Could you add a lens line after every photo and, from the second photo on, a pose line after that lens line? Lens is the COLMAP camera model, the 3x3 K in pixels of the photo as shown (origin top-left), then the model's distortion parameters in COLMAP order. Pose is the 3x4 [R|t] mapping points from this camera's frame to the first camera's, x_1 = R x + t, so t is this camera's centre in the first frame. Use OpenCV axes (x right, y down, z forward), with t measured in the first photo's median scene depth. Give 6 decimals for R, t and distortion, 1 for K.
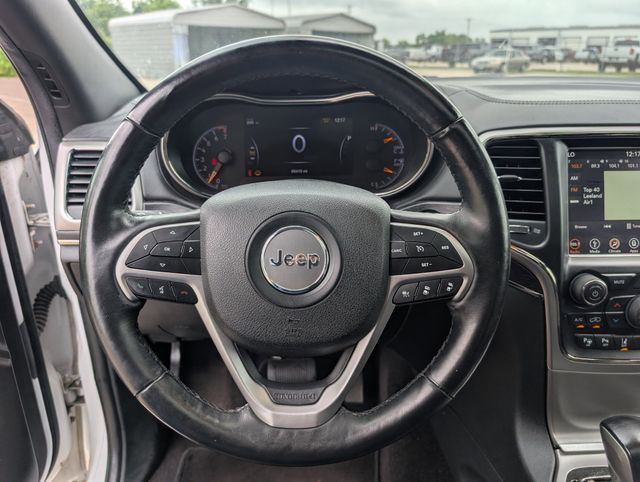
lens RADIAL K [[471.5, 0, 310.4], [0, 471.5, 241.1], [0, 0, 1]] dist [0.014407, -0.010043]
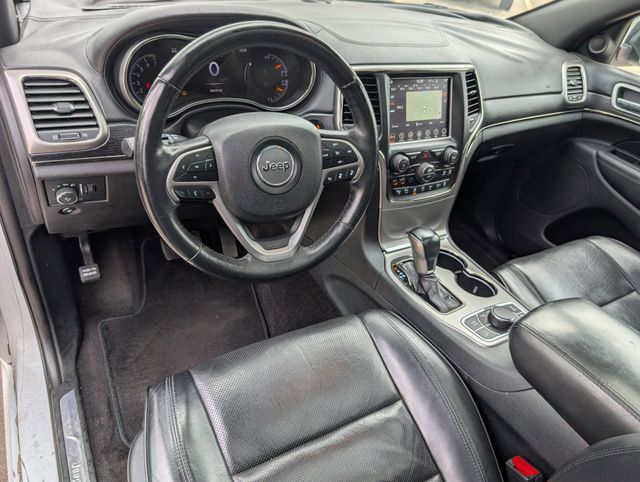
lens RADIAL K [[471.5, 0, 324.7], [0, 471.5, 239.9], [0, 0, 1]] dist [0.014407, -0.010043]
pose [[0.874657, -0.168823, 0.454394, -0.665146], [0.037965, 0.958371, 0.282989, -0.172188], [-0.483253, -0.230268, 0.844656, -0.555704]]
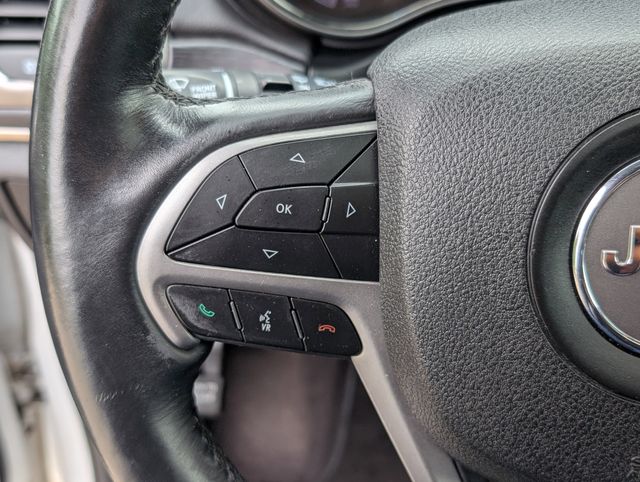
lens RADIAL K [[759.1, 0, 321.8], [0, 759.1, 237.4], [0, 0, 1]] dist [0.024675, 0.000000]
pose [[0.995657, 0.032884, -0.087098, -0.222797], [-0.014989, 0.979958, 0.198641, -0.068065], [0.091884, -0.196473, 0.976195, 0.461385]]
